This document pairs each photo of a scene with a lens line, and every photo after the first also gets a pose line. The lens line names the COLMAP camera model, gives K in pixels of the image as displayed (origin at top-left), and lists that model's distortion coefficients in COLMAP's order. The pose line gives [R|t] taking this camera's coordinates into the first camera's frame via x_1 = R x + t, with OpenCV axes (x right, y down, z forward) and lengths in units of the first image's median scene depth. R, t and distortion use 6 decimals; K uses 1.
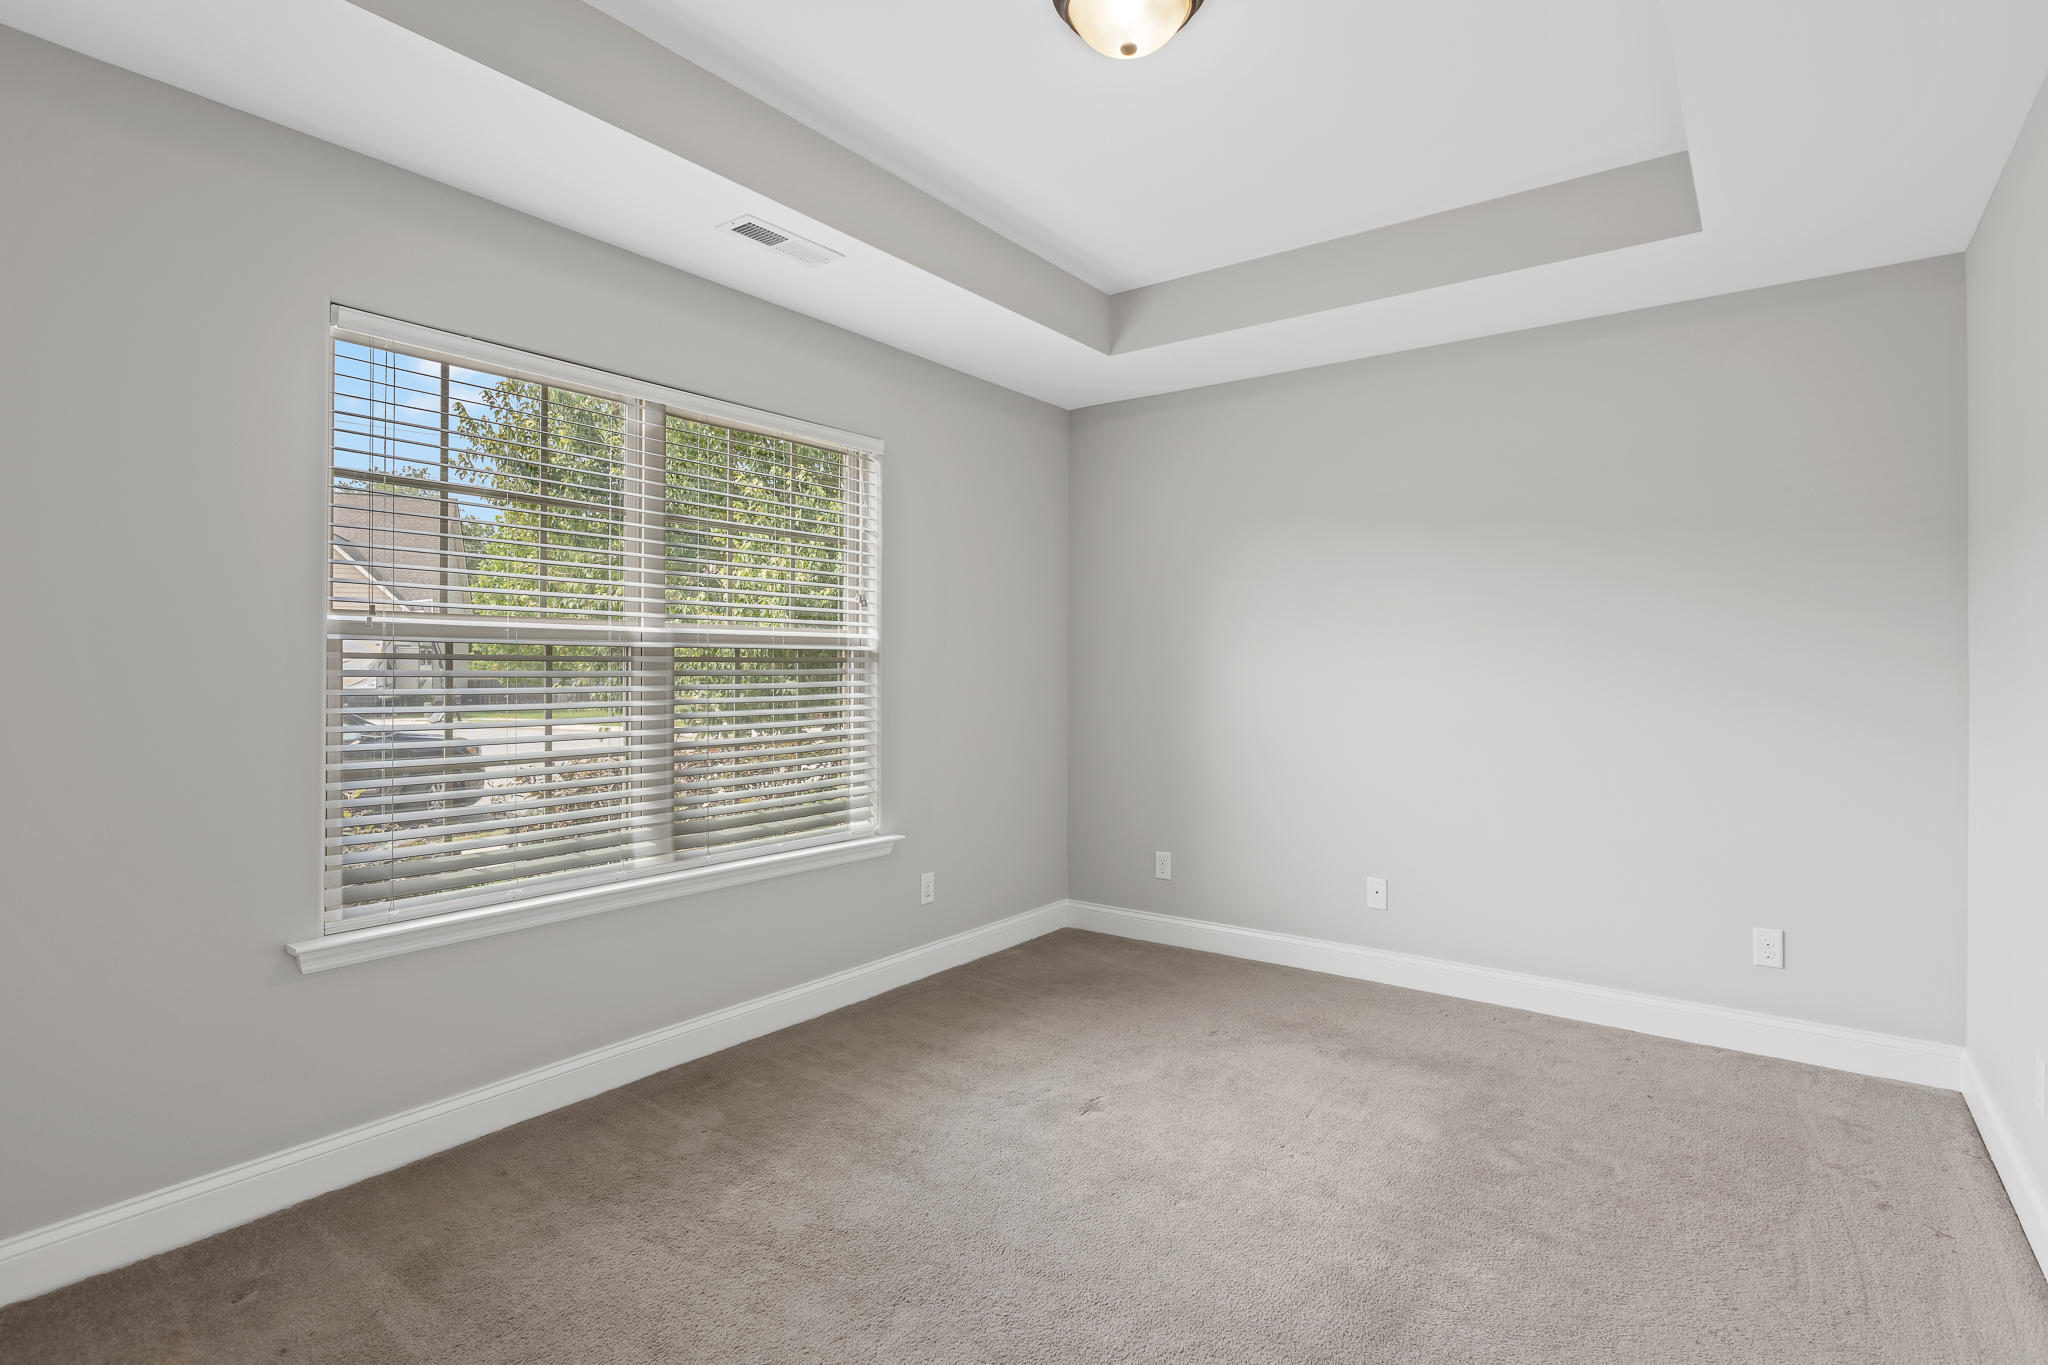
lens RADIAL K [[1022.7, 0, 987.2], [0, 1022.7, 664.5], [0, 0, 1]] dist [-0.001382, -0.000107]
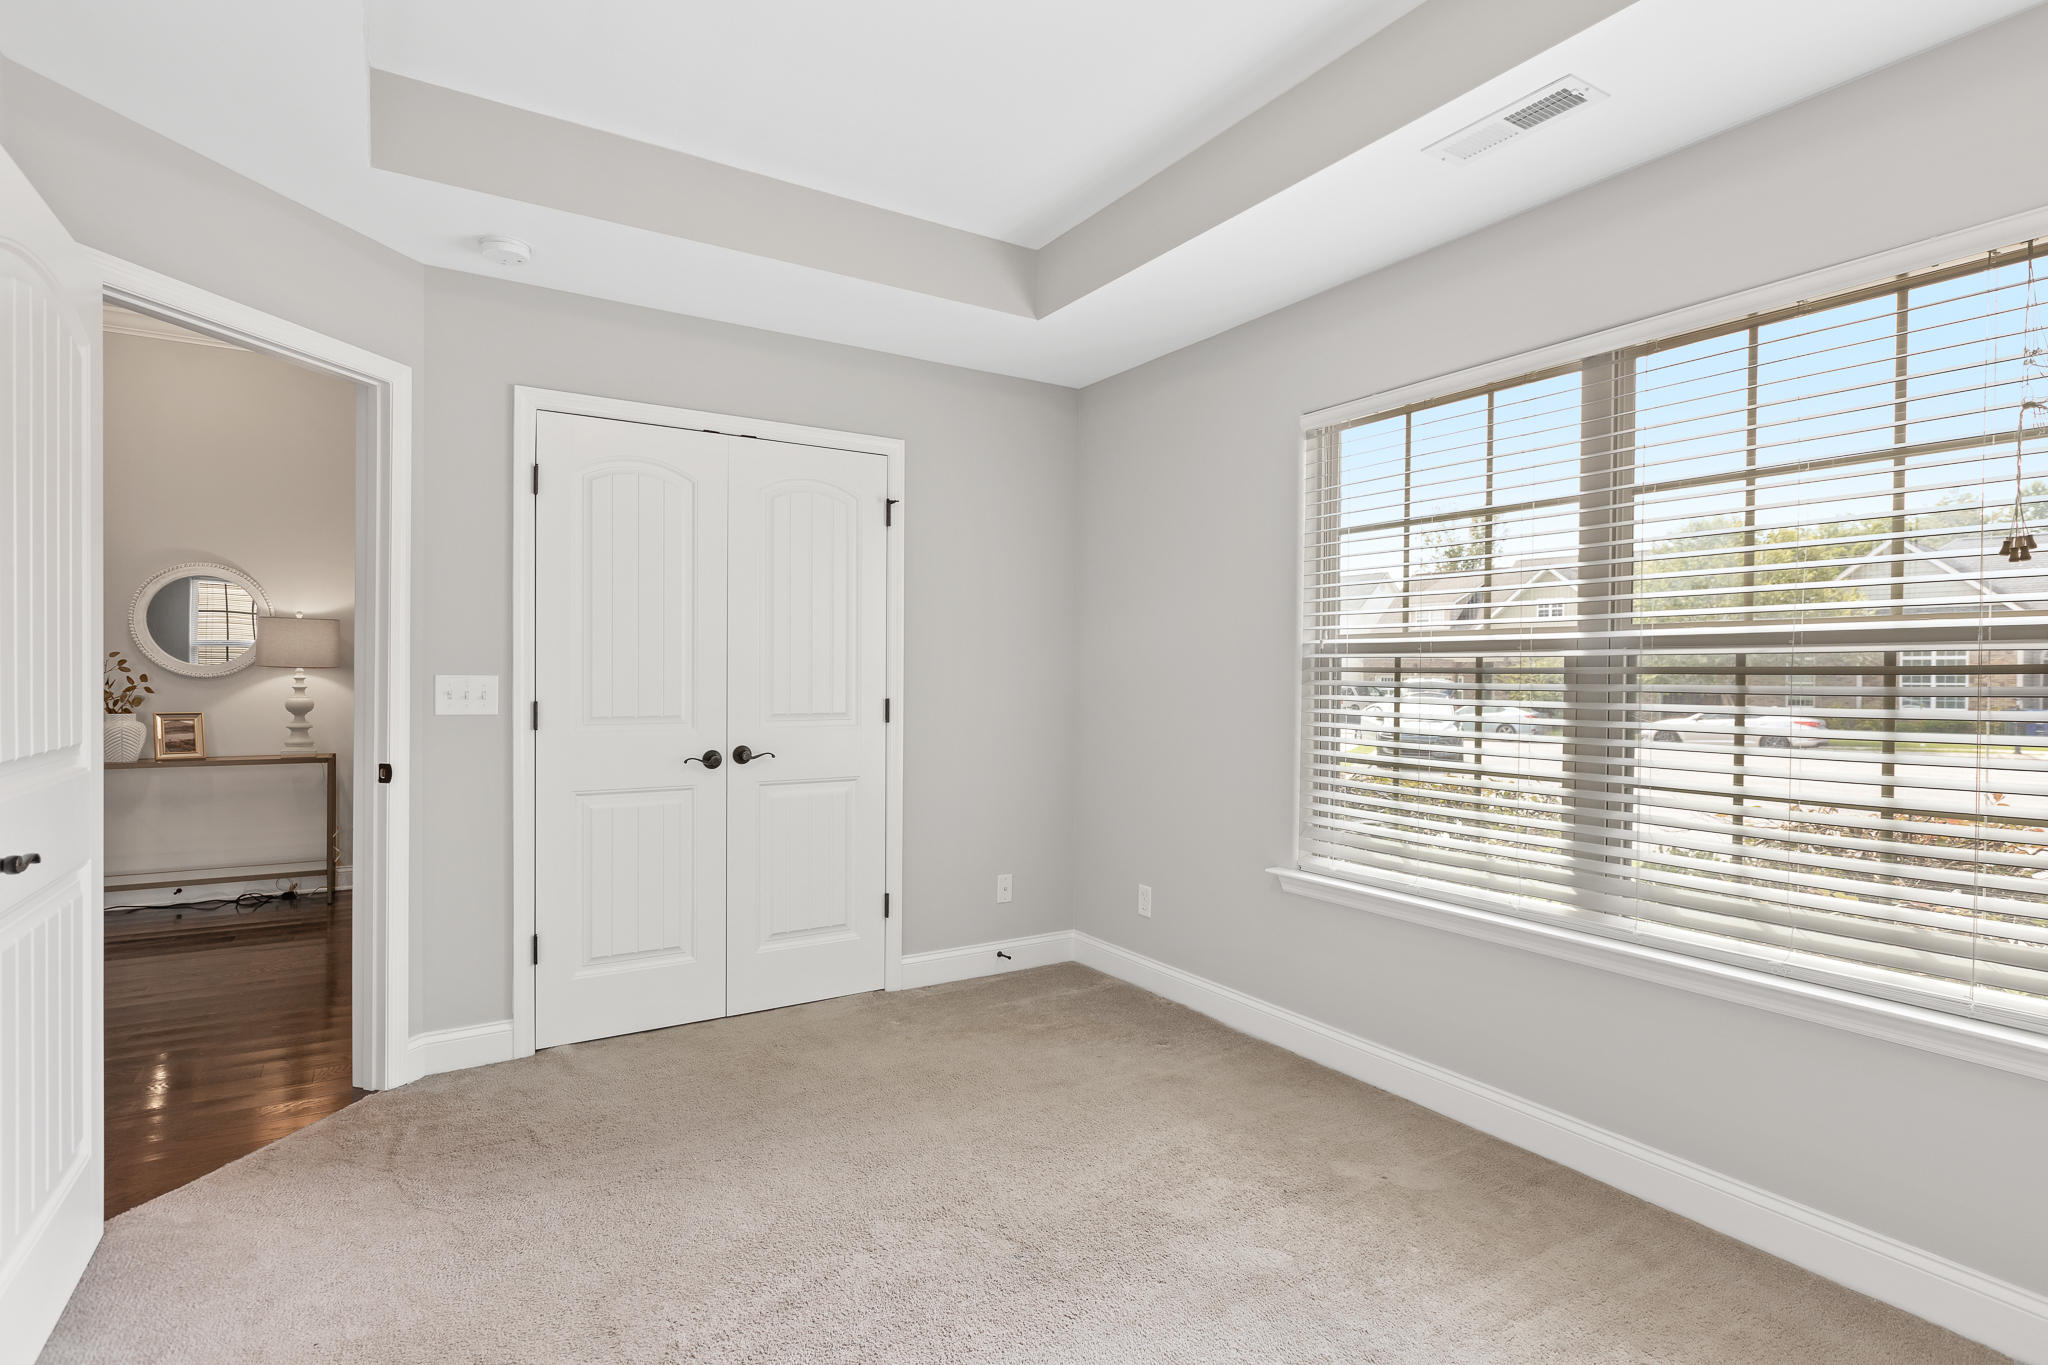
lens RADIAL K [[1054.0, 0, 1024.0], [0, 1054.0, 682.5], [0, 0, 1]] dist [0.050225, 0.000034]
pose [[-0.343160, 0.003413, -0.939271, 0.582643], [-0.005650, 0.999968, 0.005698, 0.001724], [0.939260, 0.007262, -0.343130, 0.795820]]
